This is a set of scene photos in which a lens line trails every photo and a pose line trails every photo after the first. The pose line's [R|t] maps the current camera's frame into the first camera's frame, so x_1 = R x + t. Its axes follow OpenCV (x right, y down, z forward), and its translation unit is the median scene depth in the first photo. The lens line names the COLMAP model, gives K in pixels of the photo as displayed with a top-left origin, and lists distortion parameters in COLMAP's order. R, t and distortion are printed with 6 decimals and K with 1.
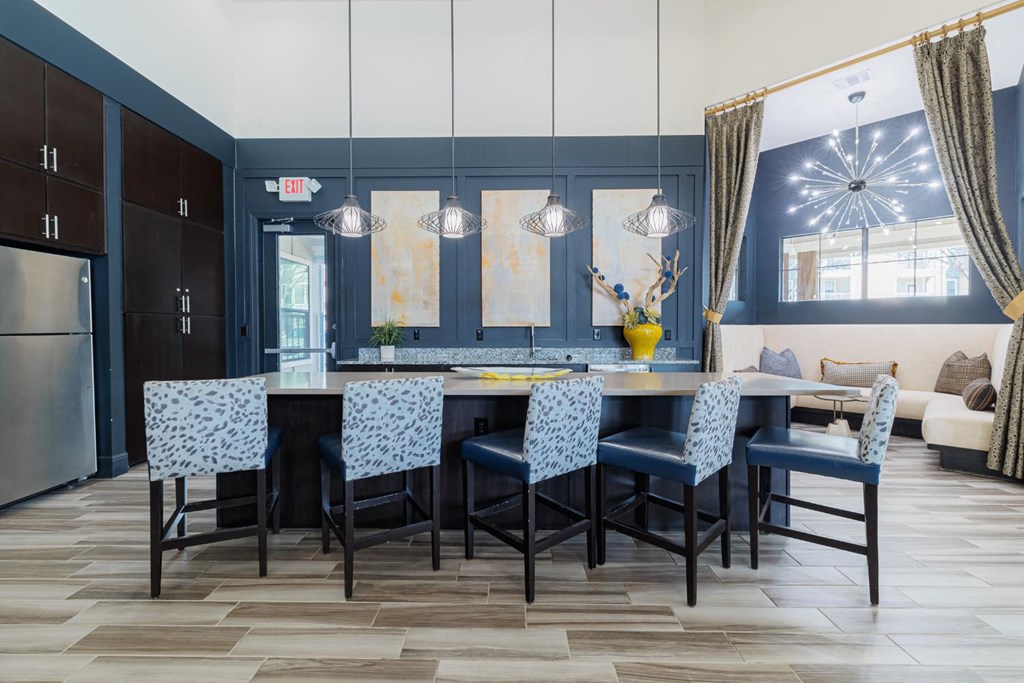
lens RADIAL K [[441.9, 0, 514.1], [0, 441.9, 341.7], [0, 0, 1]] dist [0.004519, 0.000359]
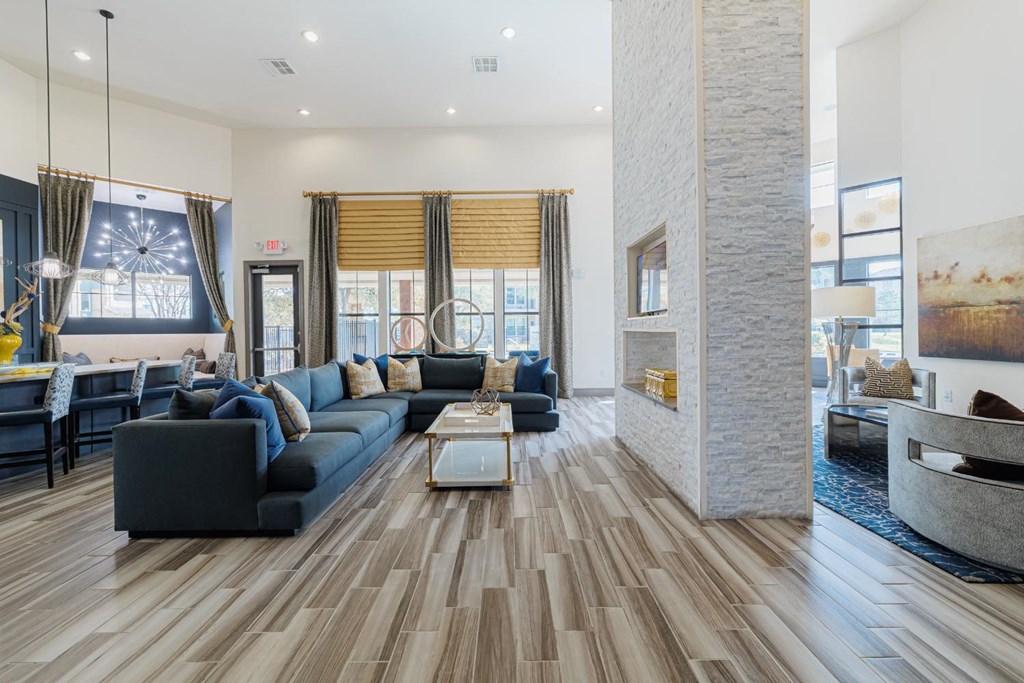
lens RADIAL K [[441.9, 0, 491.1], [0, 441.9, 332.5], [0, 0, 1]] dist [0.004519, 0.000359]
pose [[0.023211, 0.001543, 0.999729, -0.875525], [0.035476, 0.999368, -0.002366, 0.003803], [-0.999101, 0.035521, 0.023141, -0.333018]]
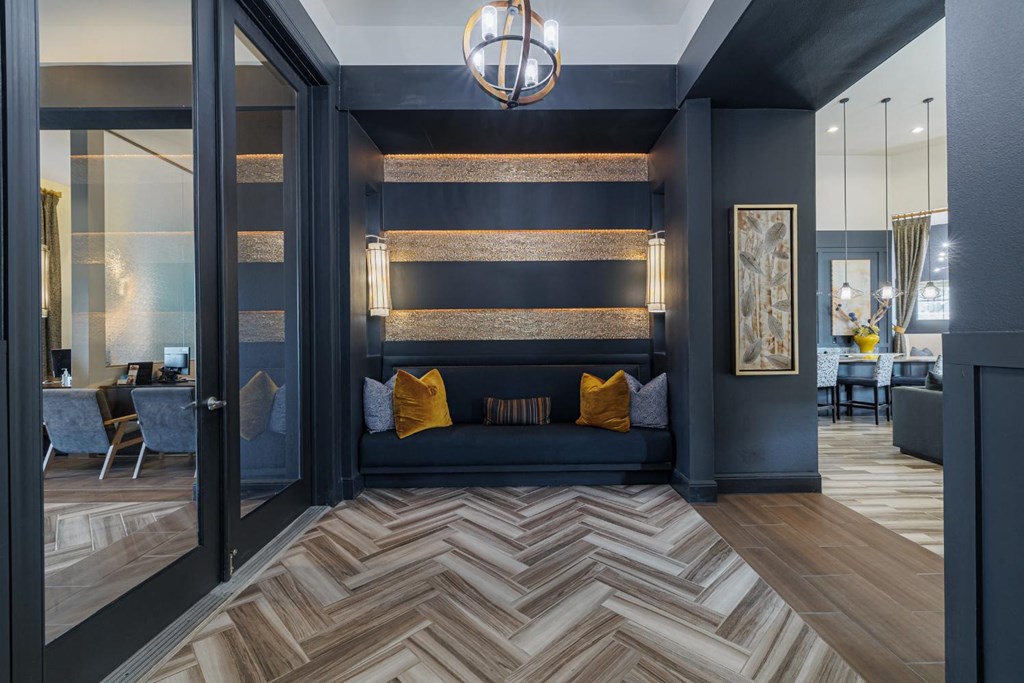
lens RADIAL K [[441.9, 0, 515.1], [0, 441.9, 338.1], [0, 0, 1]] dist [0.004519, 0.000359]
pose [[0.999905, -0.009816, -0.009684, -1.201118], [0.009590, 0.999686, -0.023134, 0.006006], [0.009908, 0.023039, 0.999685, -0.905244]]
